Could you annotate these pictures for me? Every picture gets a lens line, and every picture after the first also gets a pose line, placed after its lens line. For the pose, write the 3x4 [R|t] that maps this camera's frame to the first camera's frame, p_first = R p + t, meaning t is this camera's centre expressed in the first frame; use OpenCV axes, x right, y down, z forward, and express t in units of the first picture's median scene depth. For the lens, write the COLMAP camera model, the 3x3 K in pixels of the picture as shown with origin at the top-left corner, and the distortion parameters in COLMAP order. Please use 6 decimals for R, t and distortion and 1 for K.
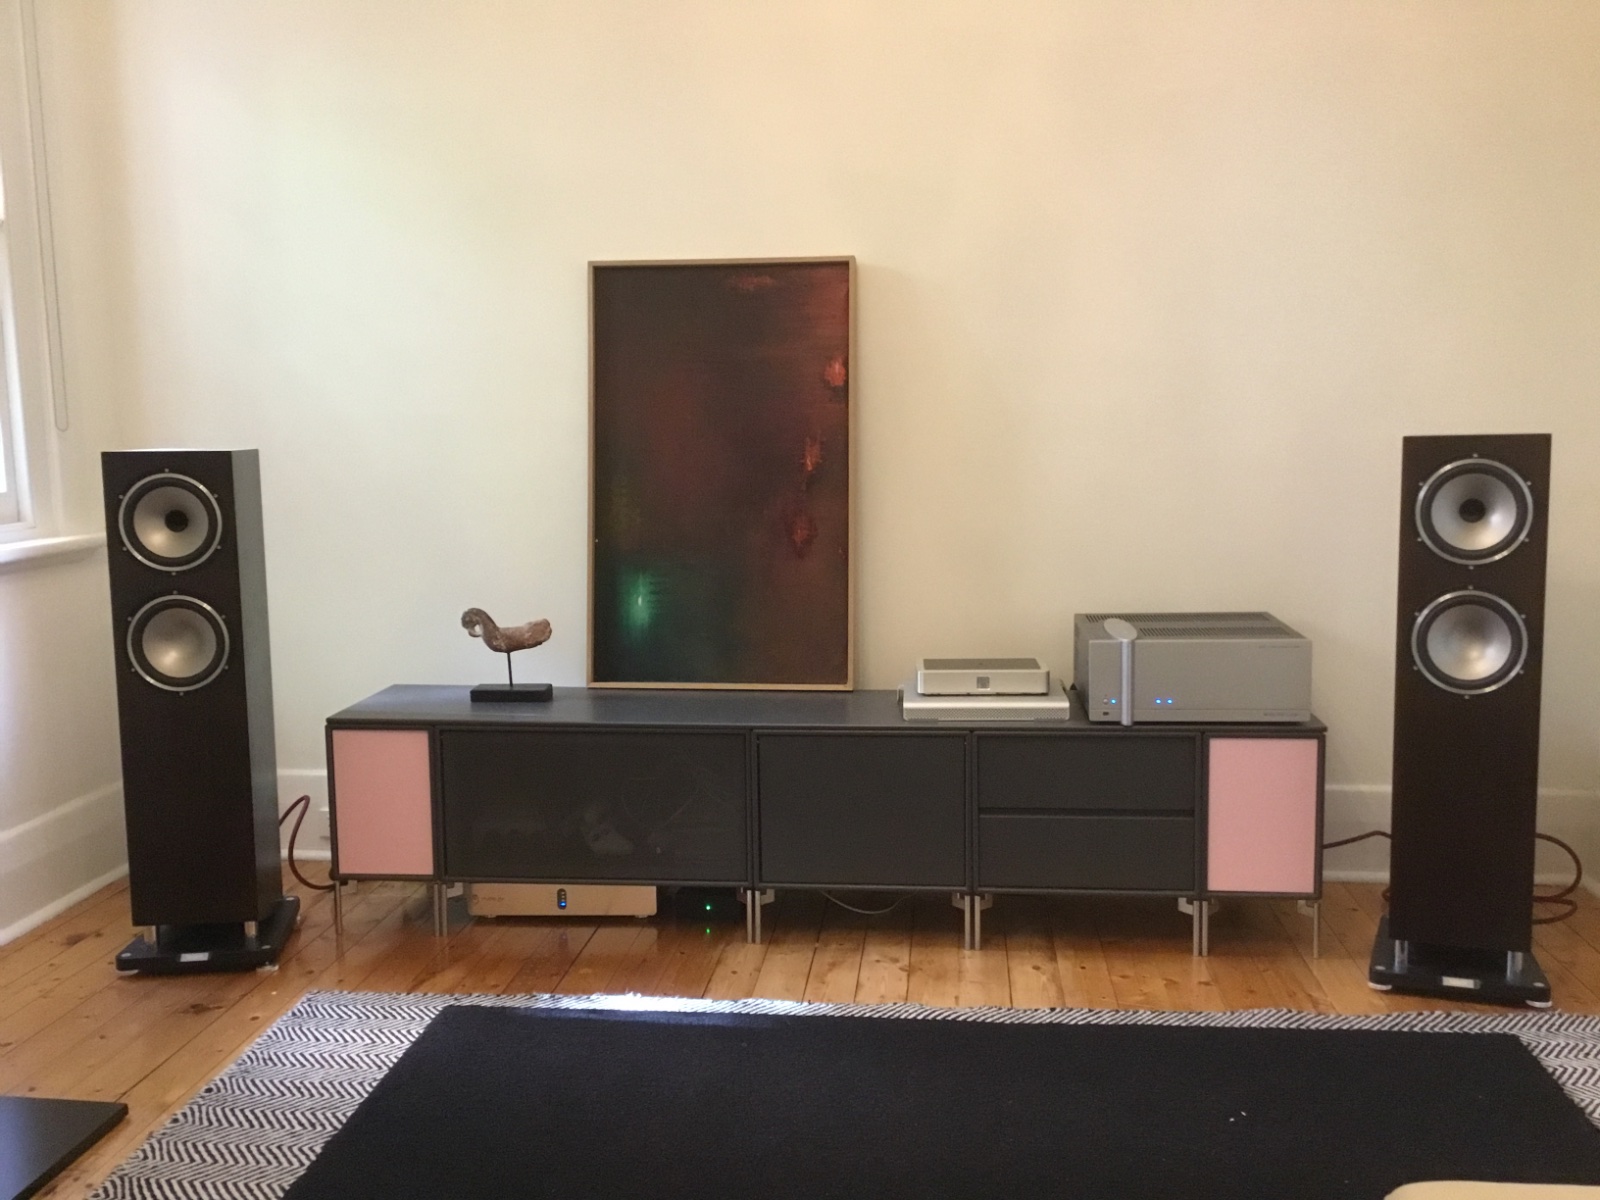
lens RADIAL K [[1460.3, 0, 800.0], [0, 1460.3, 600.0], [0, 0, 1]] dist [-0.001824, -0.022267]
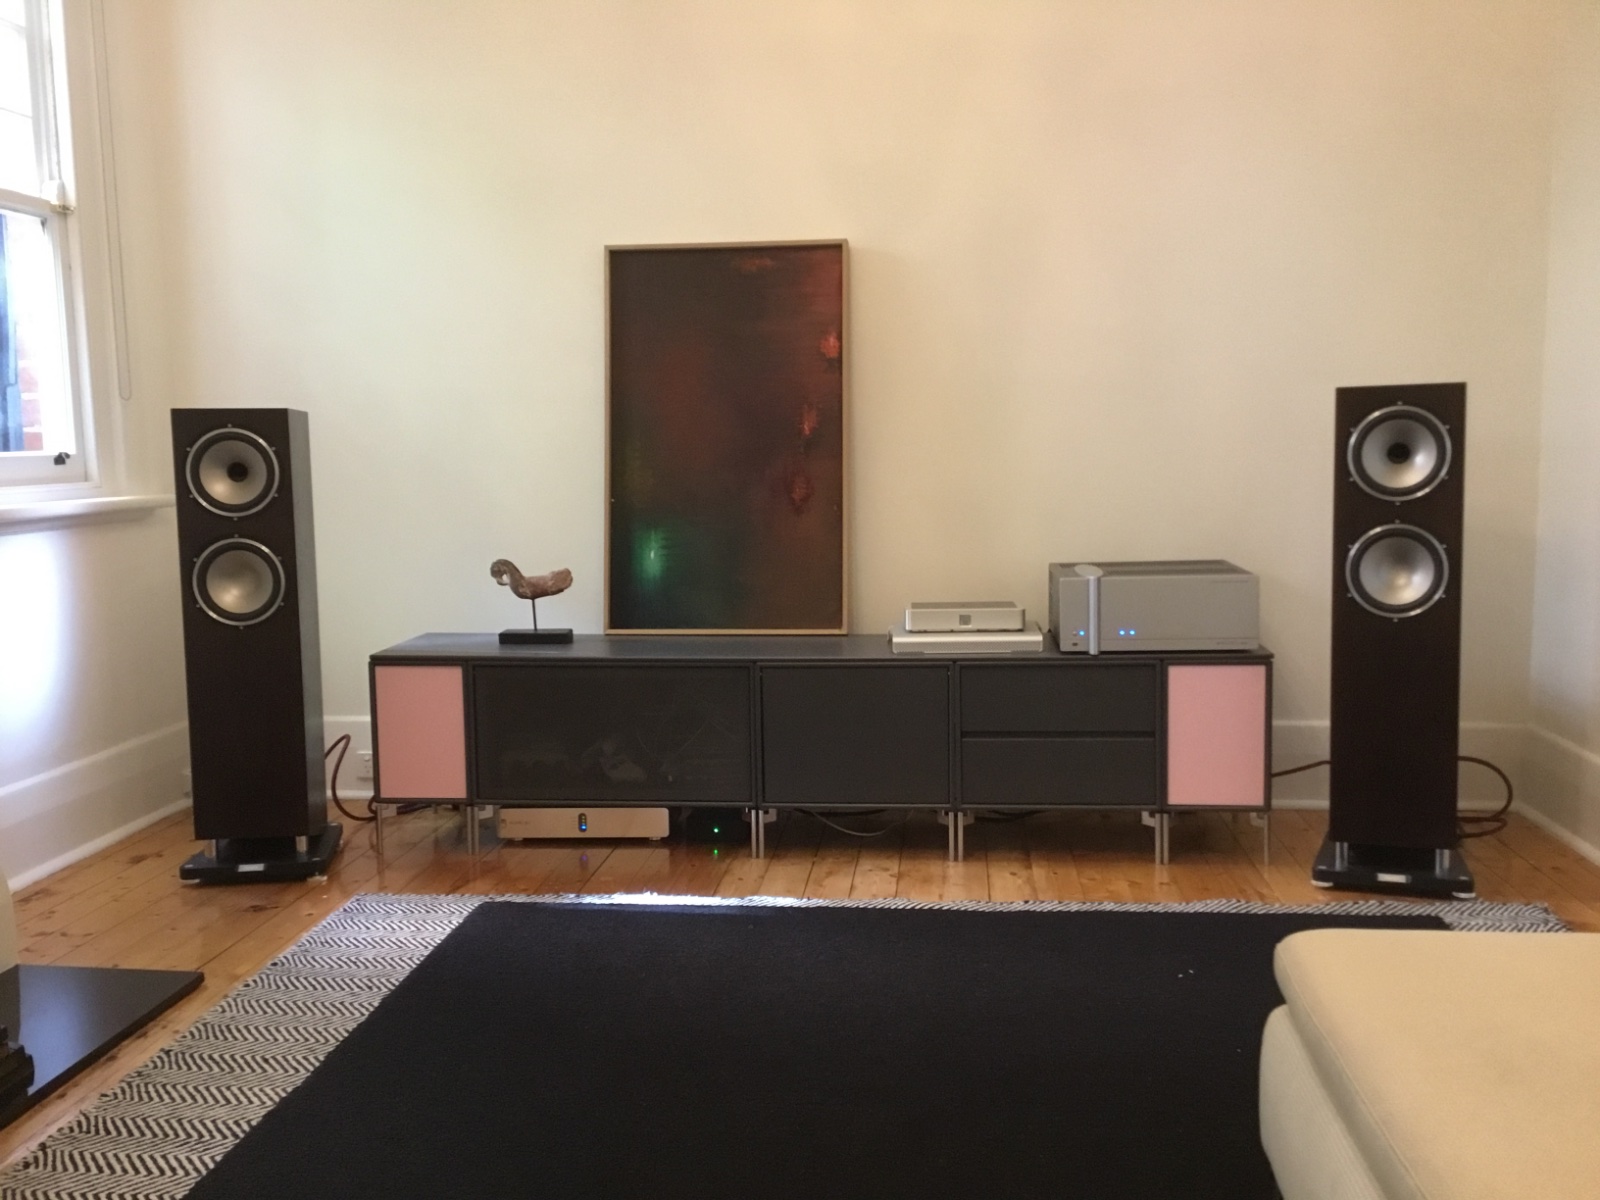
lens RADIAL K [[1447.8, 0, 800.0], [0, 1447.8, 600.0], [0, 0, 1]] dist [-0.000377, 0.004917]
pose [[0.999994, -0.003373, 0.001107, -0.000393], [0.003389, 0.999881, -0.015057, 0.060227], [-0.001056, 0.015061, 0.999886, -0.099726]]
